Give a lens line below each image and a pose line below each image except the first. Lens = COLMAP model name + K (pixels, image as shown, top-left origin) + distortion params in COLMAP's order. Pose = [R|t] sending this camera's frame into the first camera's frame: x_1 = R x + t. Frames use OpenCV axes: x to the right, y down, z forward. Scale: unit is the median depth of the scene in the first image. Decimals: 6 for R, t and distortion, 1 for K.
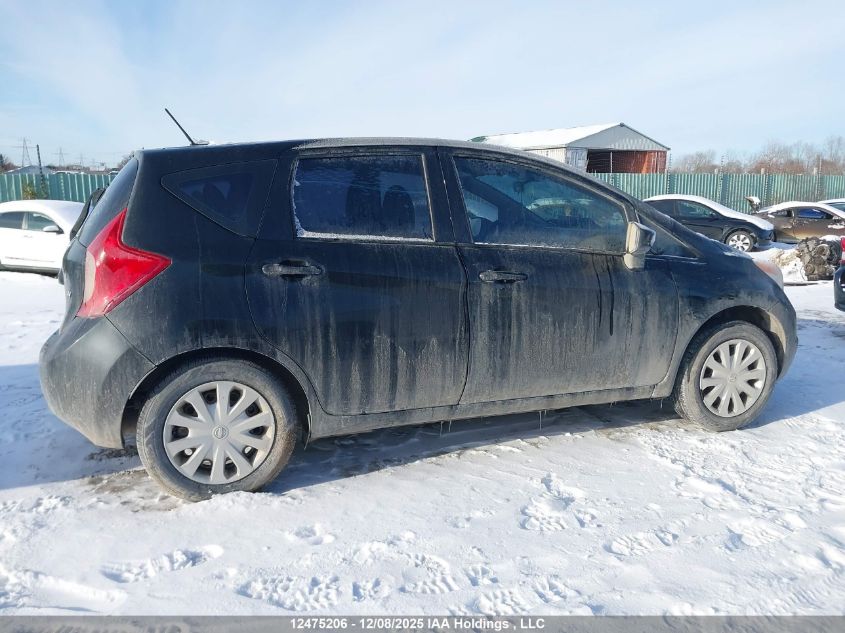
lens RADIAL K [[654.1, 0, 425.0], [0, 654.1, 313.0], [0, 0, 1]] dist [0.053198, -0.056604]
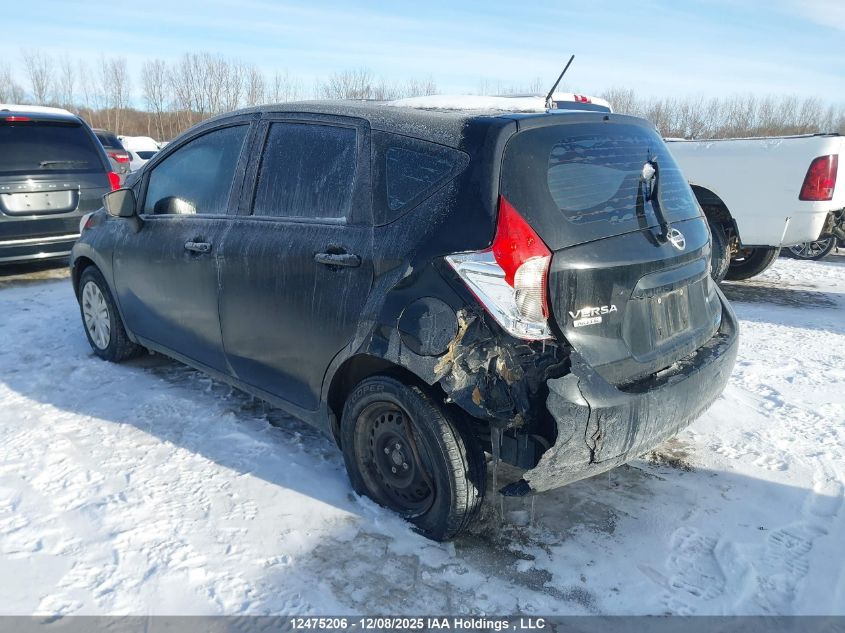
lens RADIAL K [[654.1, 0, 406.6], [0, 654.1, 327.4], [0, 0, 1]] dist [0.053198, -0.056604]
pose [[-0.425032, -0.249411, 0.870139, -1.132768], [0.153272, 0.927578, 0.340743, -0.325883], [-0.892107, 0.278195, -0.356023, 1.655837]]
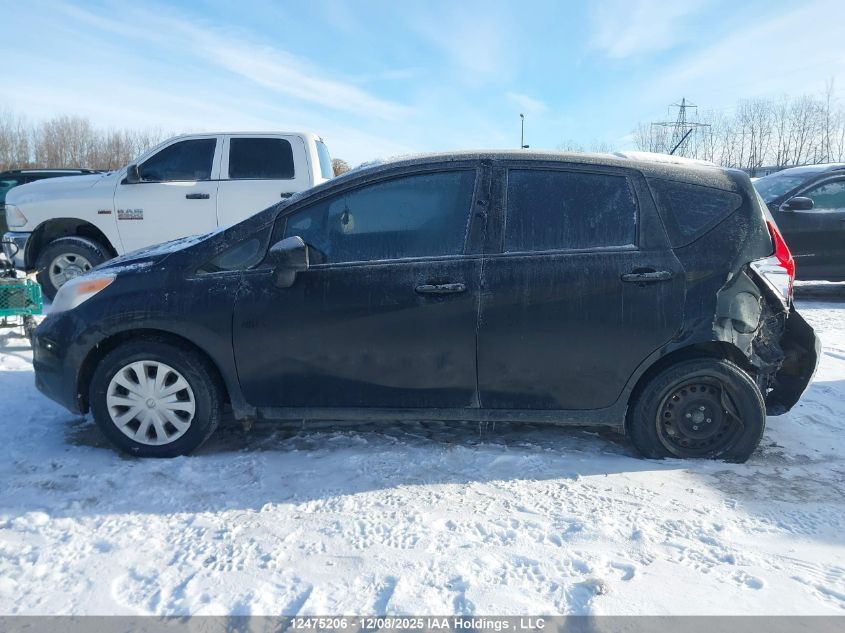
lens RADIAL K [[654.1, 0, 413.3], [0, 654.1, 321.9], [0, 0, 1]] dist [0.053198, -0.056604]
pose [[-0.934928, -0.090107, 0.343205, -0.389769], [0.047593, 0.926637, 0.372933, -0.480026], [-0.351631, 0.365000, -0.862051, 2.469321]]
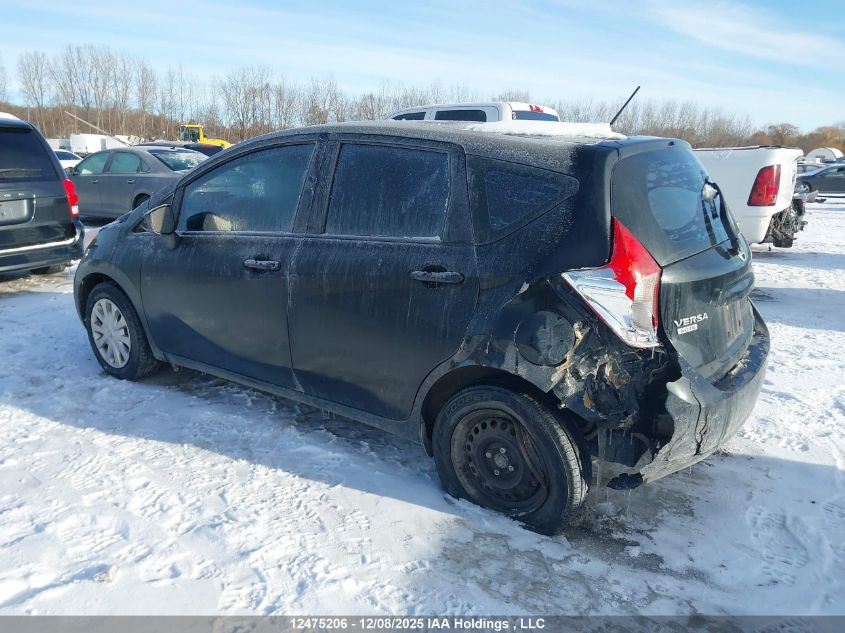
lens RADIAL K [[654.1, 0, 405.8], [0, 654.1, 325.7], [0, 0, 1]] dist [0.053198, -0.056604]
pose [[-0.552538, -0.232149, 0.800505, -1.047219], [0.135517, 0.922626, 0.361103, -0.396224], [-0.822397, 0.308005, -0.478326, 1.882550]]
